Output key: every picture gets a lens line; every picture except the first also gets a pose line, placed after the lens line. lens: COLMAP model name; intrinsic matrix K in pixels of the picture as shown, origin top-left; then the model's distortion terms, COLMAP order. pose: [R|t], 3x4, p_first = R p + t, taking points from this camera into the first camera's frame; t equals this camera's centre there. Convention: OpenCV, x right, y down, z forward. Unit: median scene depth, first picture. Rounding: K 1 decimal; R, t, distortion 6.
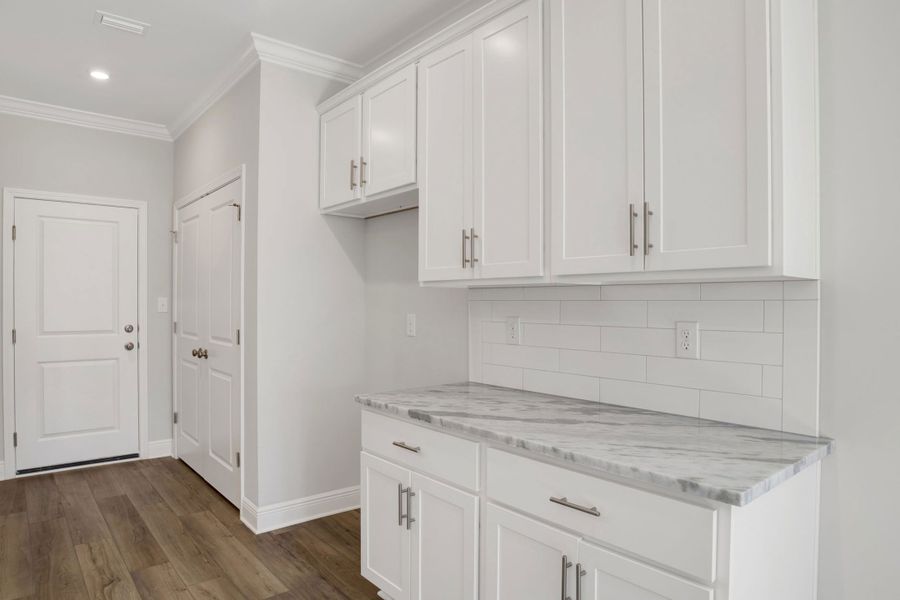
lens RADIAL K [[535.0, 0, 450.5], [0, 535.0, 305.2], [0, 0, 1]] dist [-0.065019, 0.033559]
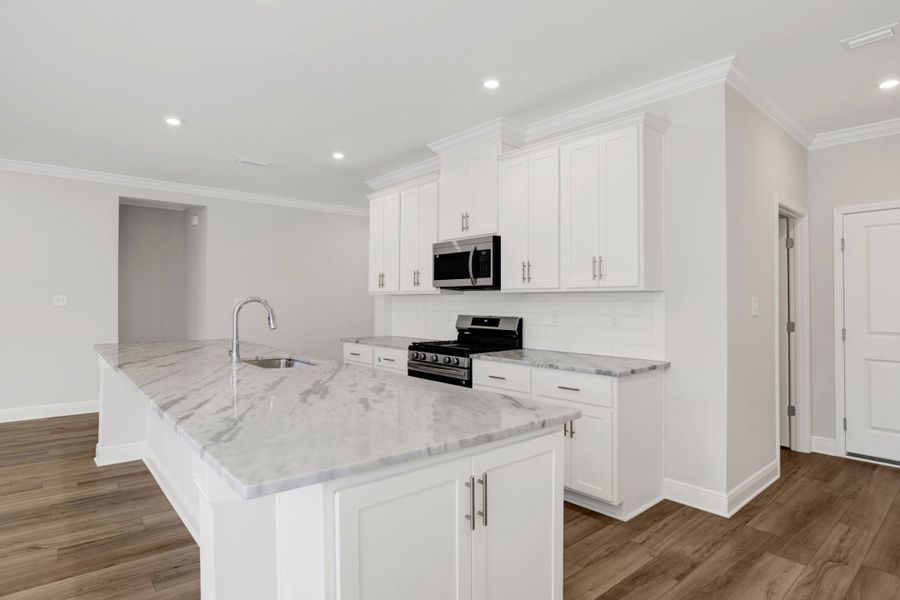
lens RADIAL K [[492.7, 0, 445.3], [0, 492.7, 296.6], [0, 0, 1]] dist [-0.054756, 0.026532]
pose [[0.003820, -0.021481, -0.999762, 0.312156], [-0.001289, 0.999768, -0.021486, 0.000653], [0.999992, 0.001370, 0.003791, 0.149388]]
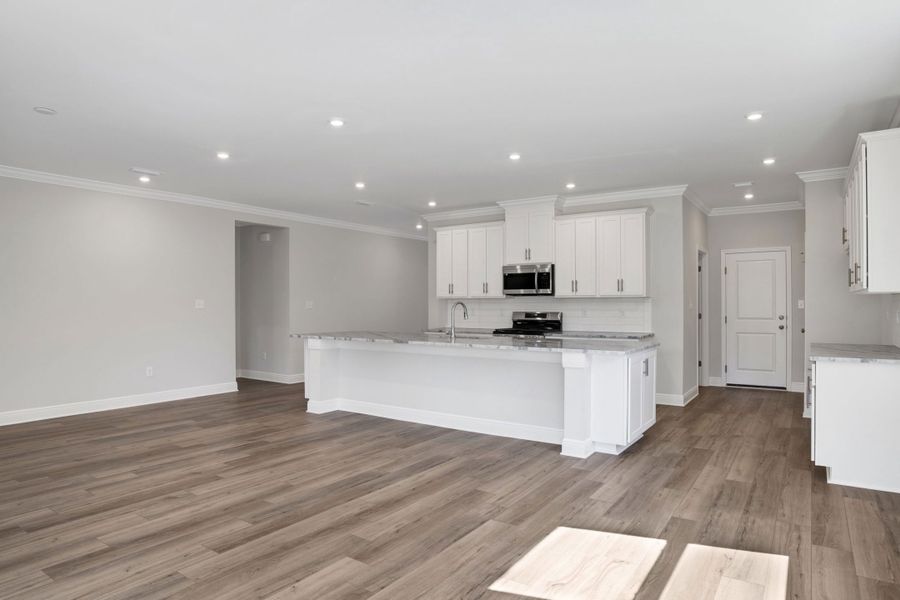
lens RADIAL K [[535.0, 0, 450.5], [0, 535.0, 305.2], [0, 0, 1]] dist [-0.065019, 0.033559]
pose [[0.253398, -0.006049, -0.967343, 1.326072], [0.007035, 0.999966, -0.004410, 0.003065], [0.967337, -0.005688, 0.253432, -0.879535]]
